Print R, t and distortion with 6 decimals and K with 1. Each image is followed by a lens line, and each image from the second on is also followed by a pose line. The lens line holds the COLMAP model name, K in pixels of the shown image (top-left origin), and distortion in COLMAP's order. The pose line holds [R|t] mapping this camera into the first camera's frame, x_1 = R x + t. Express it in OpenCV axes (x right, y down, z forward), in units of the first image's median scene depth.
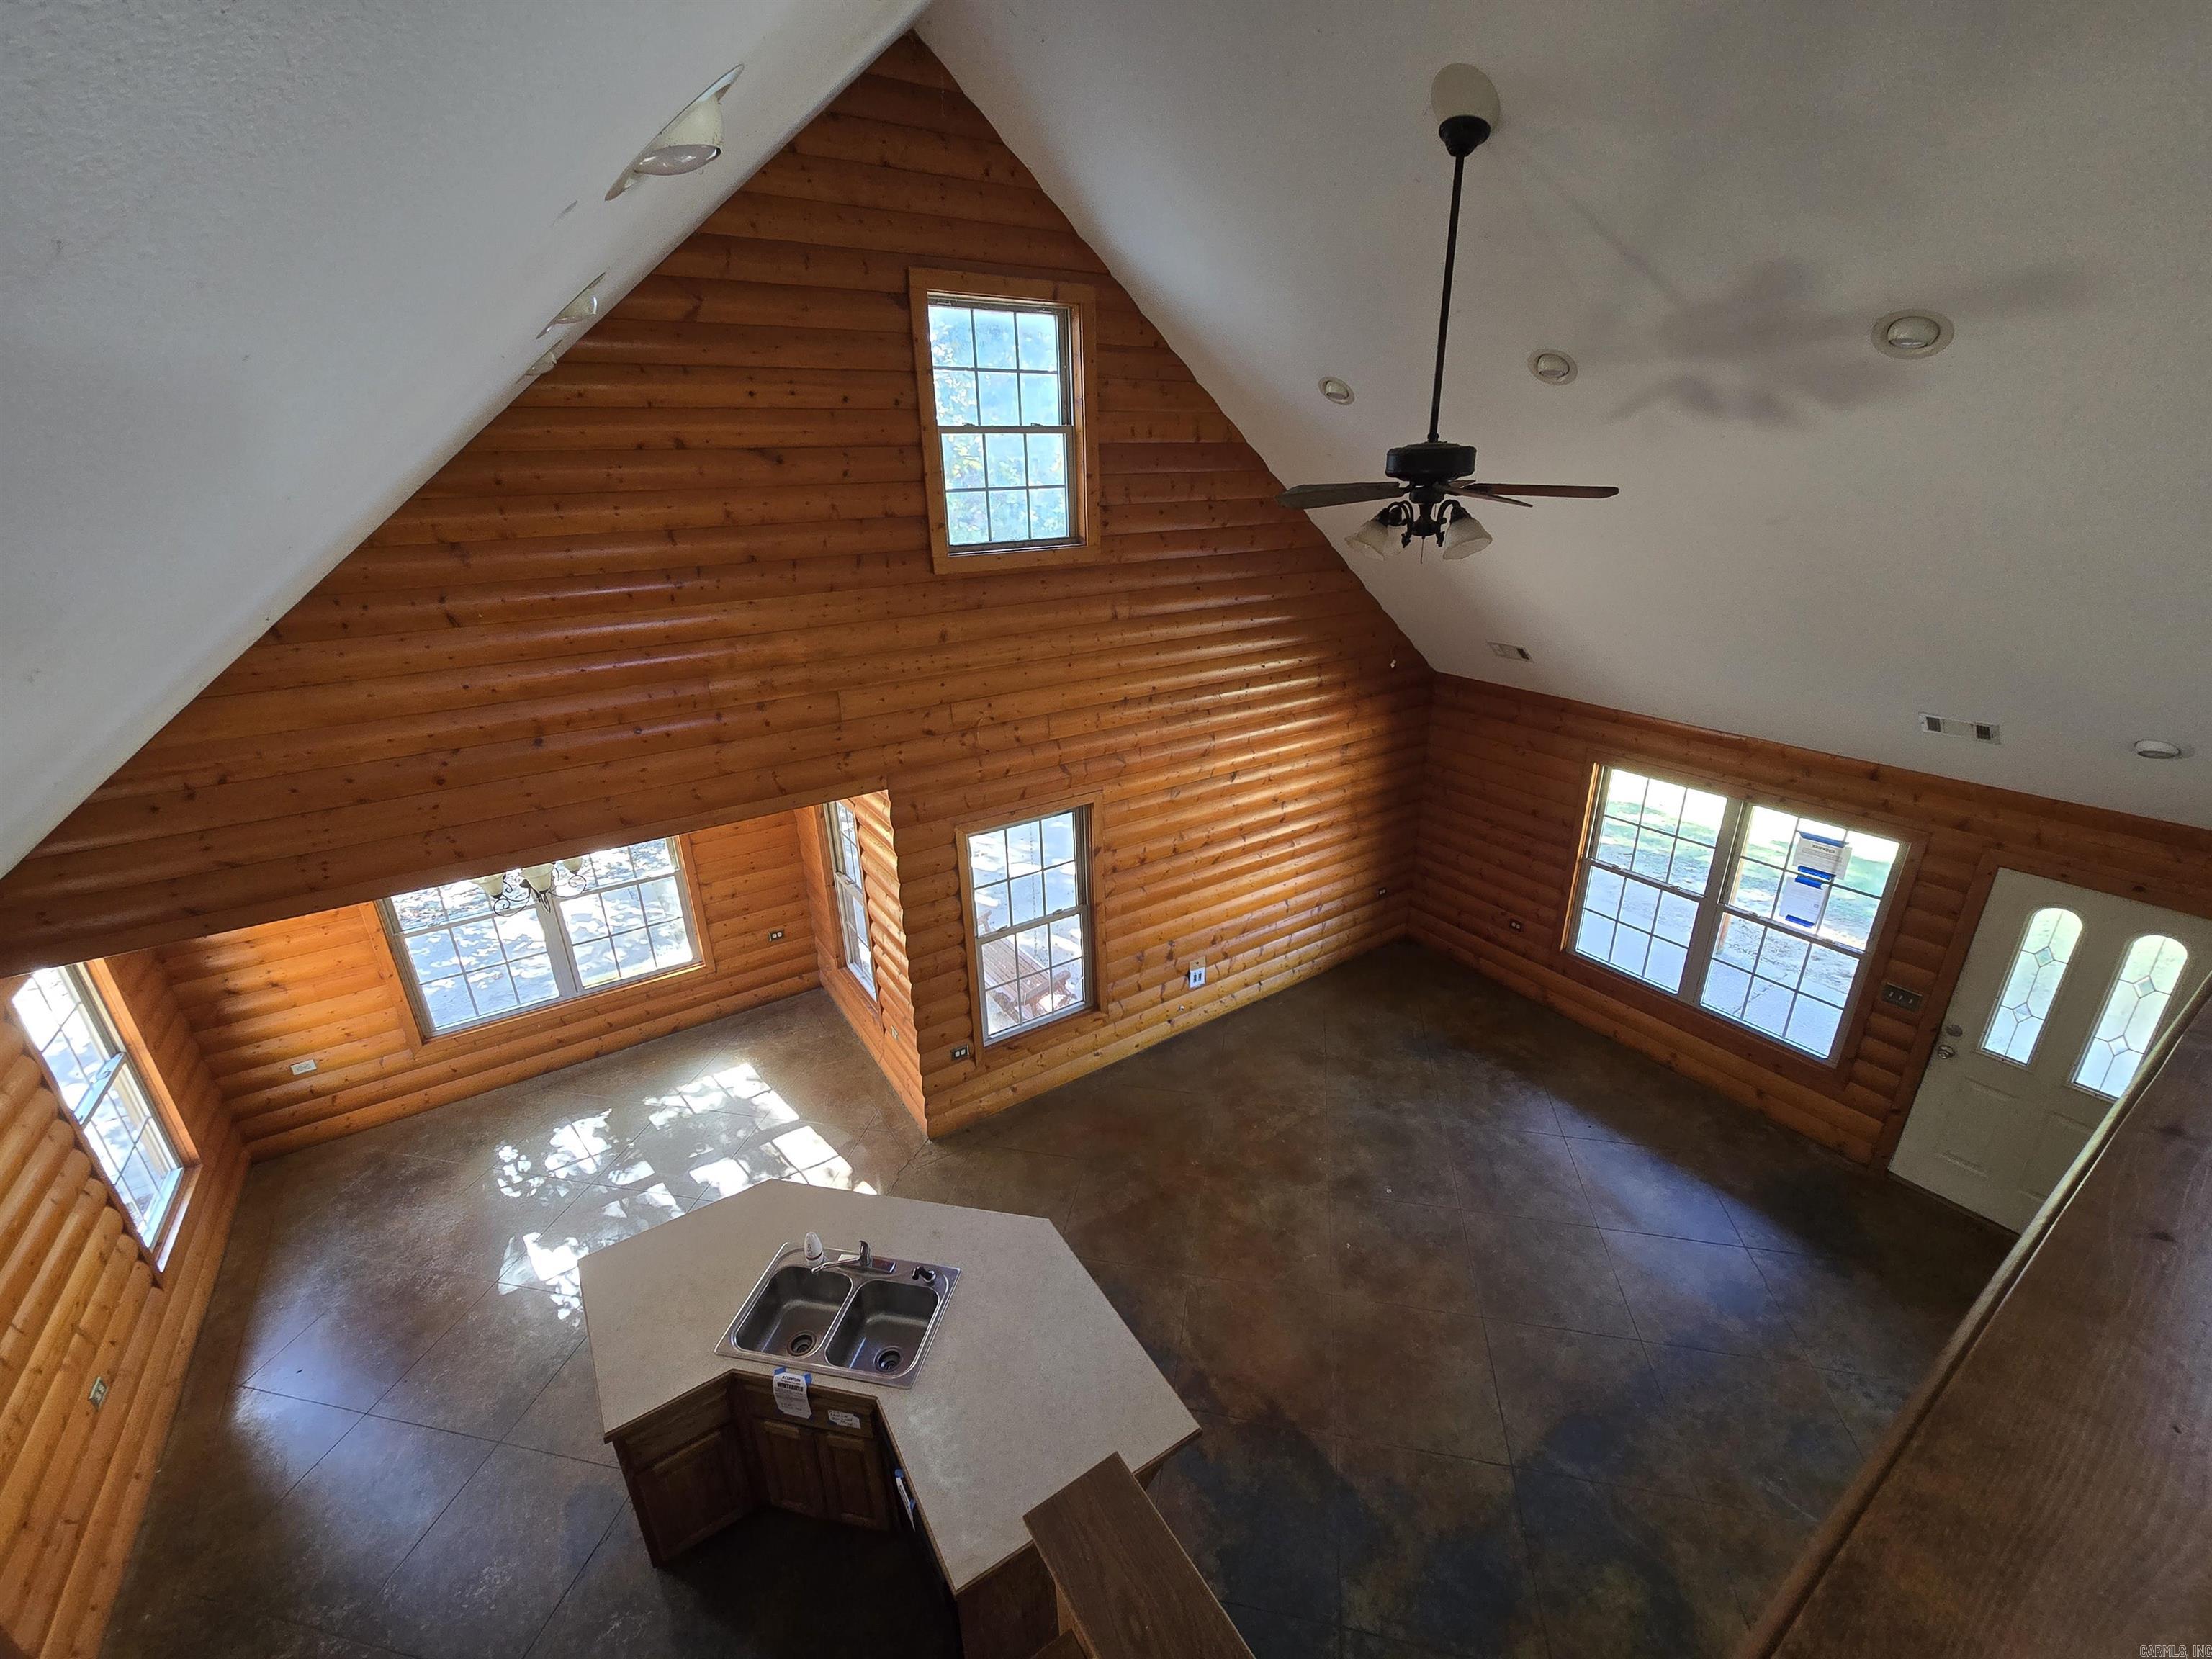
lens RADIAL K [[905.4, 0, 1103.6], [0, 905.4, 802.1], [0, 0, 1]] dist [-0.000417, 0.000285]
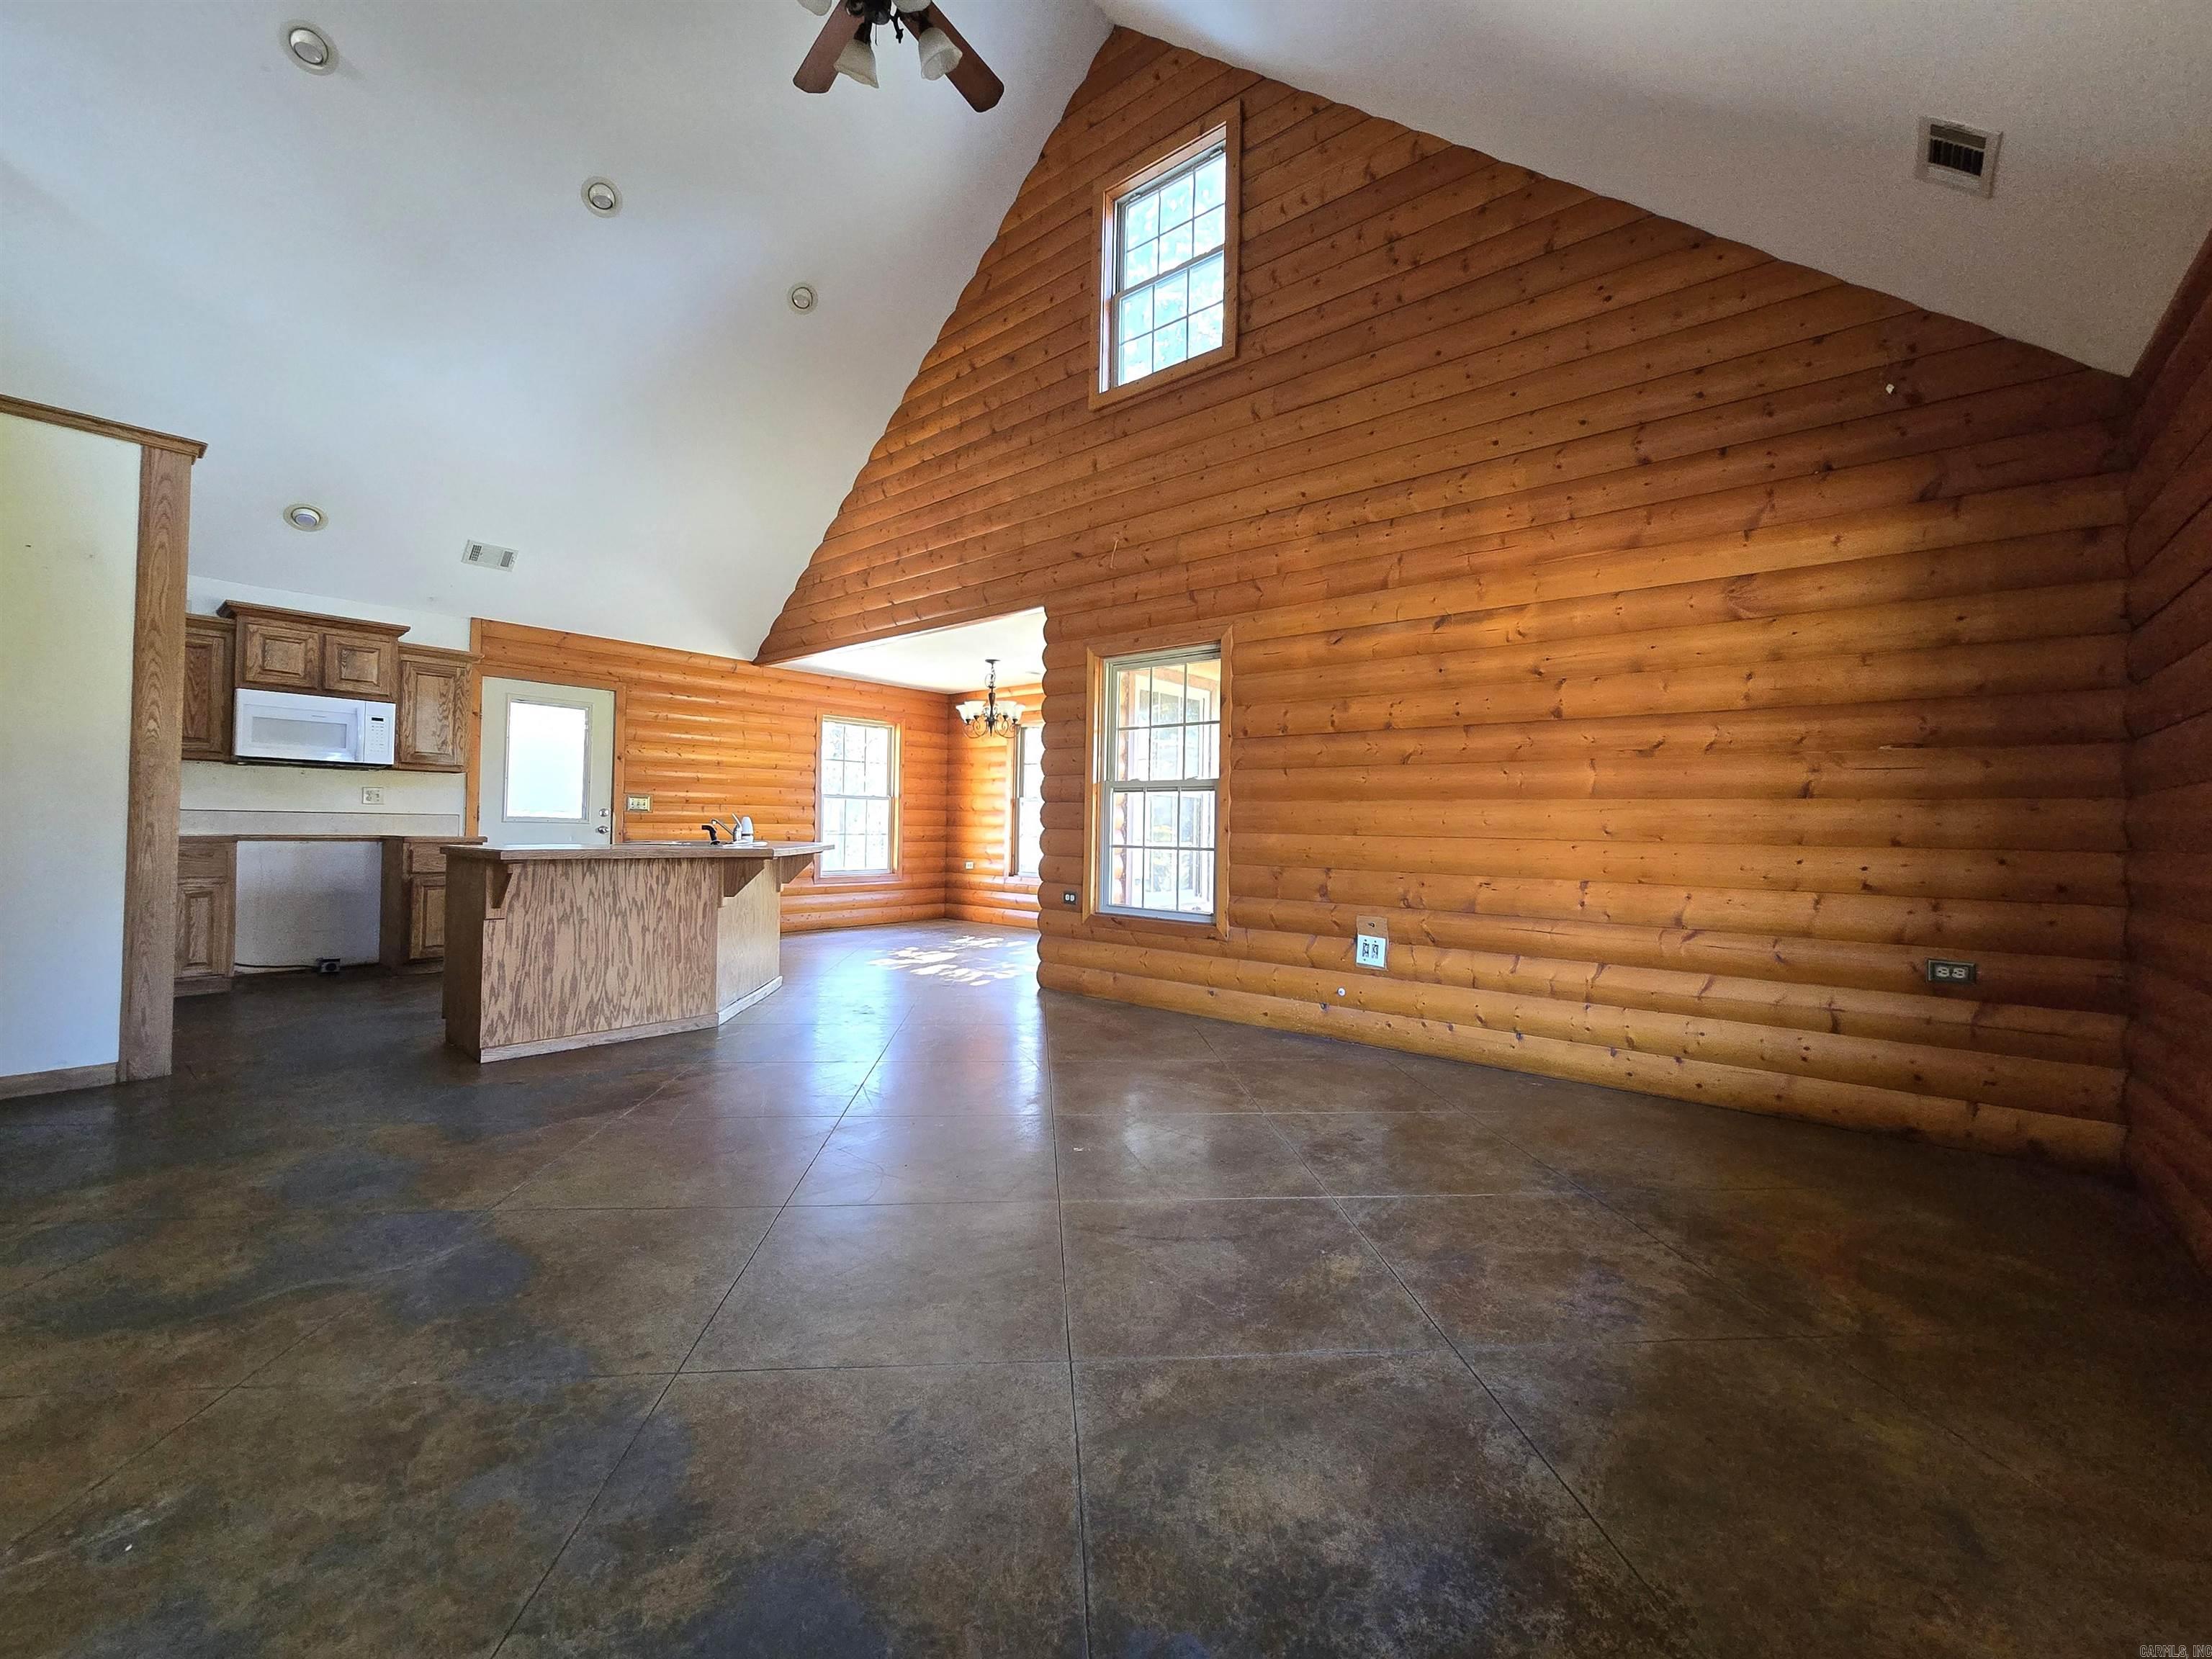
lens RADIAL K [[905.4, 0, 1107.3], [0, 905.4, 809.1], [0, 0, 1]] dist [-0.000417, 0.000285]
pose [[0.283567, 0.006441, -0.958931, 0.759040], [-0.357442, 0.928624, -0.099462, 0.266130], [0.889845, 0.370966, 0.265630, 0.732166]]
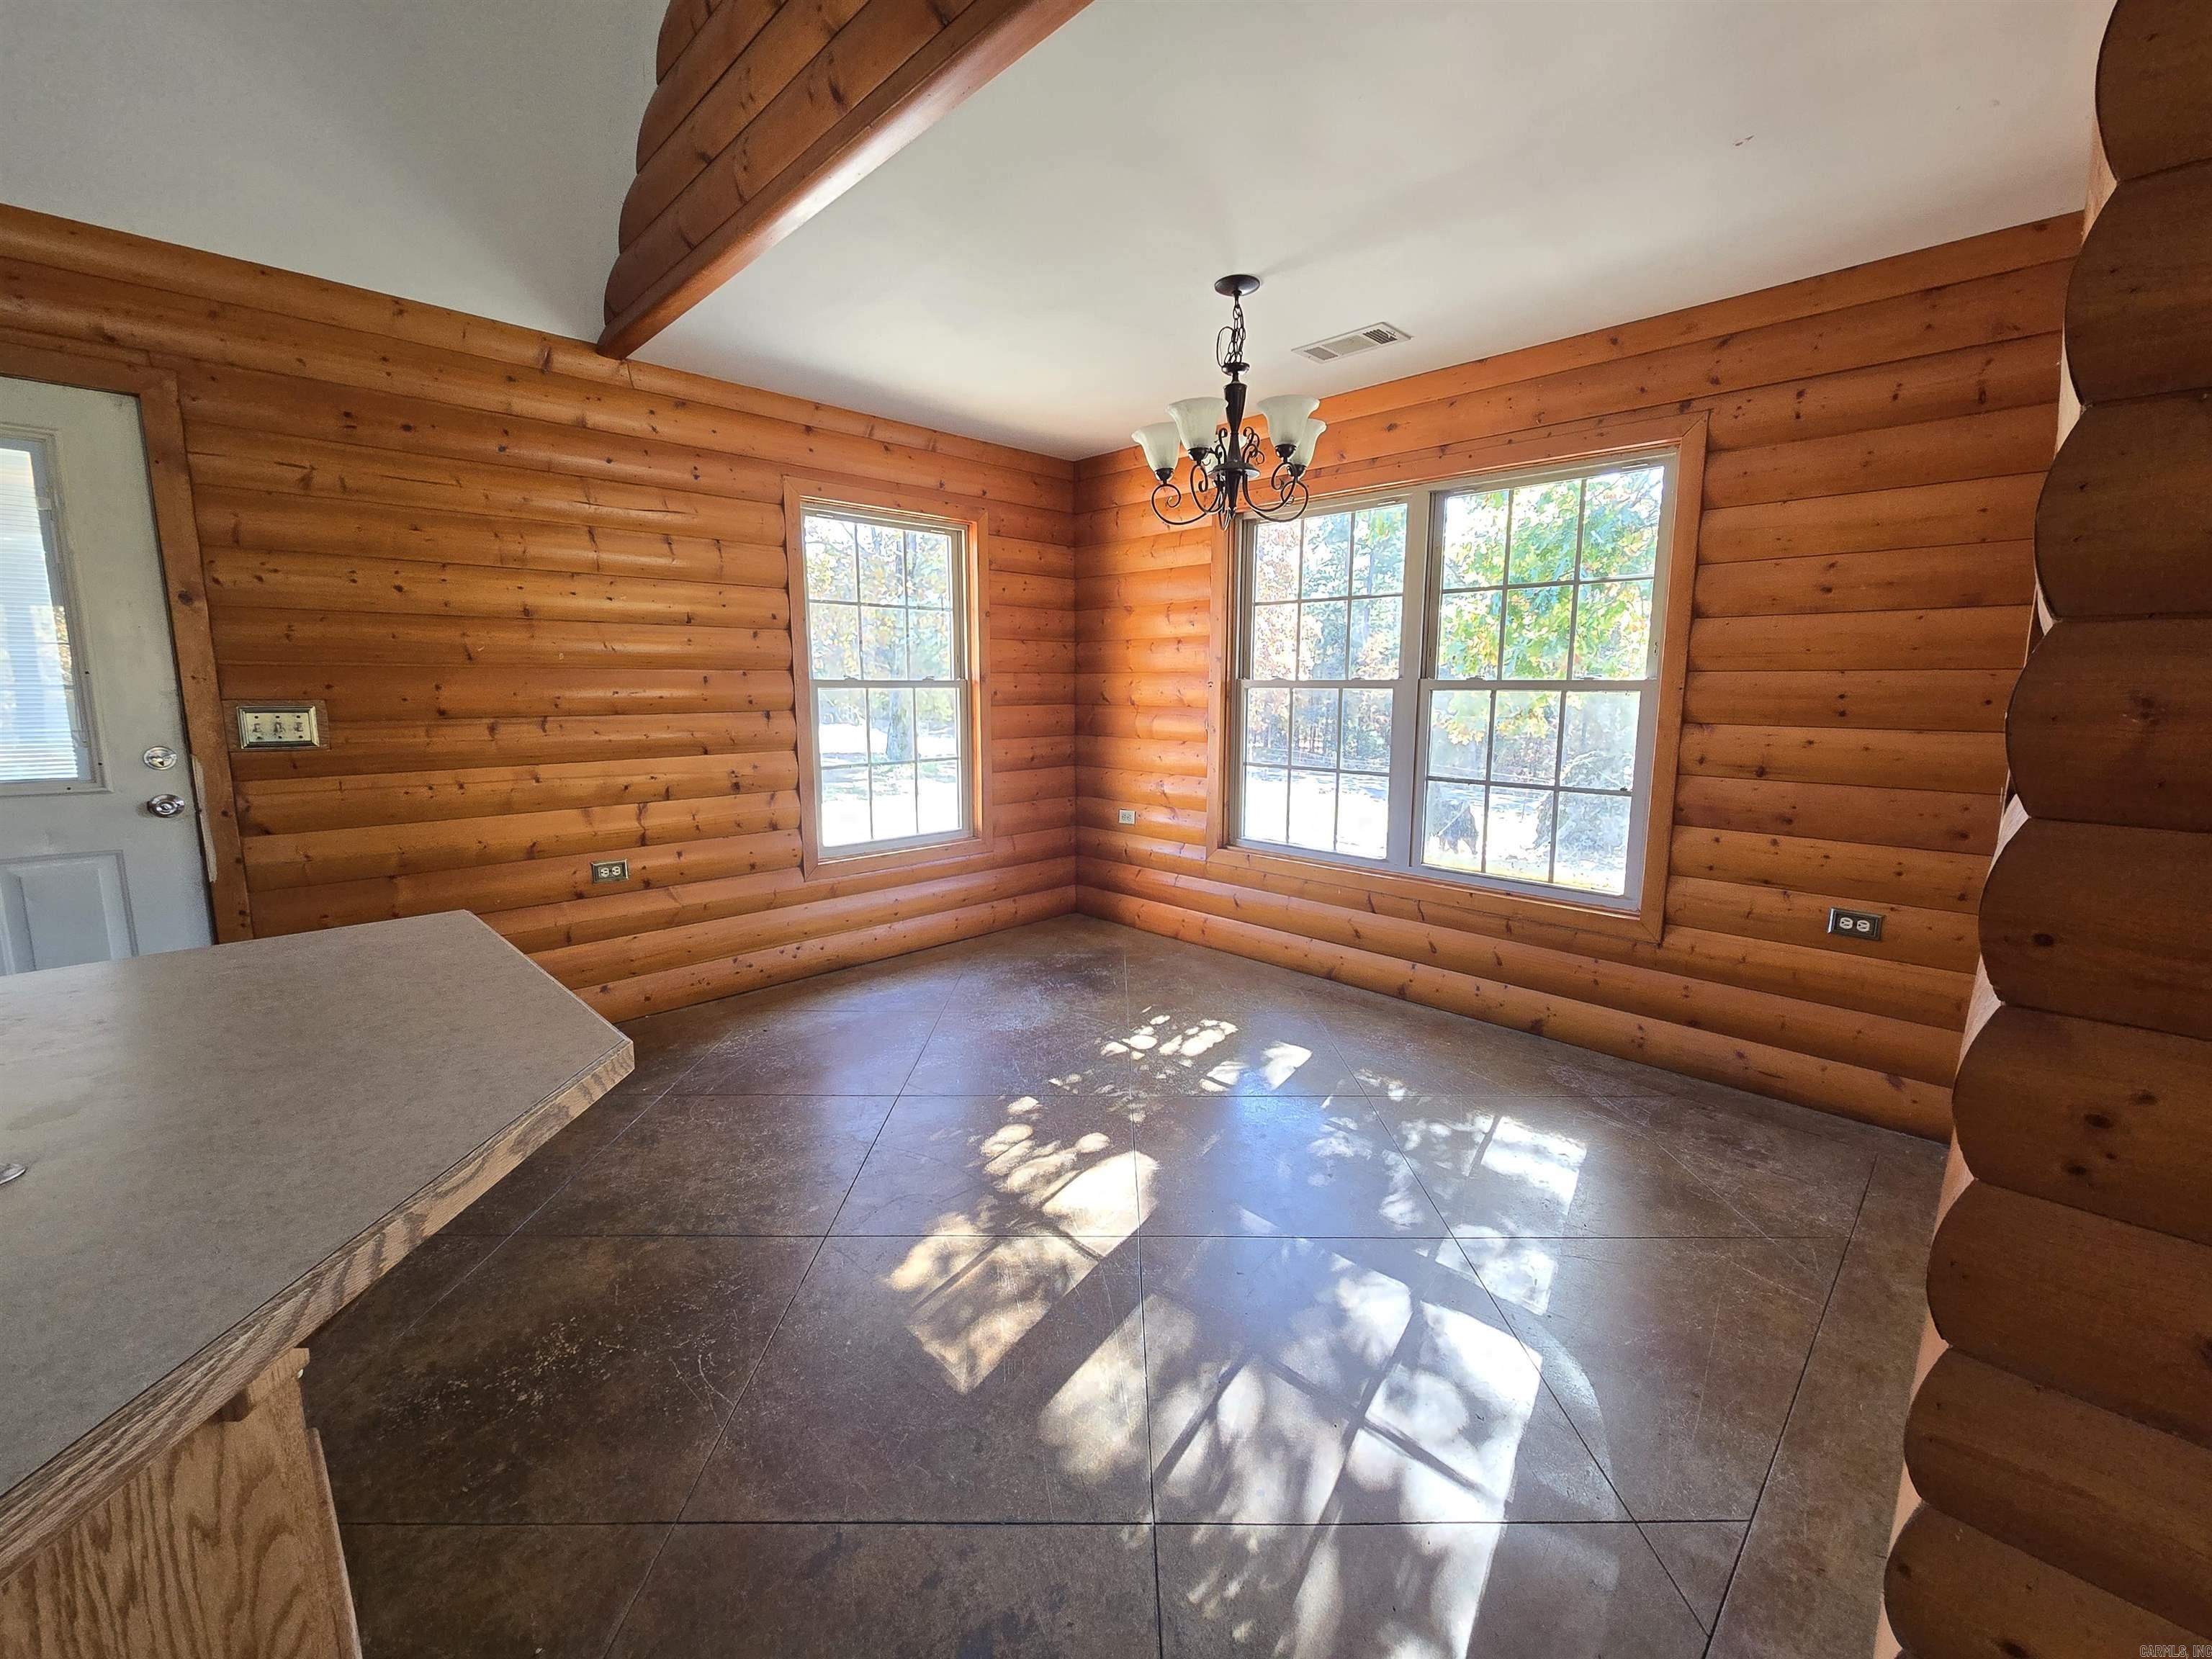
lens RADIAL K [[905.4, 0, 1112.6], [0, 905.4, 812.8], [0, 0, 1]] dist [-0.000417, 0.000285]
pose [[0.202414, 0.160917, -0.965989, -0.095290], [-0.350141, 0.933095, 0.082069, 0.221750], [0.914565, 0.321620, 0.245215, 0.771486]]
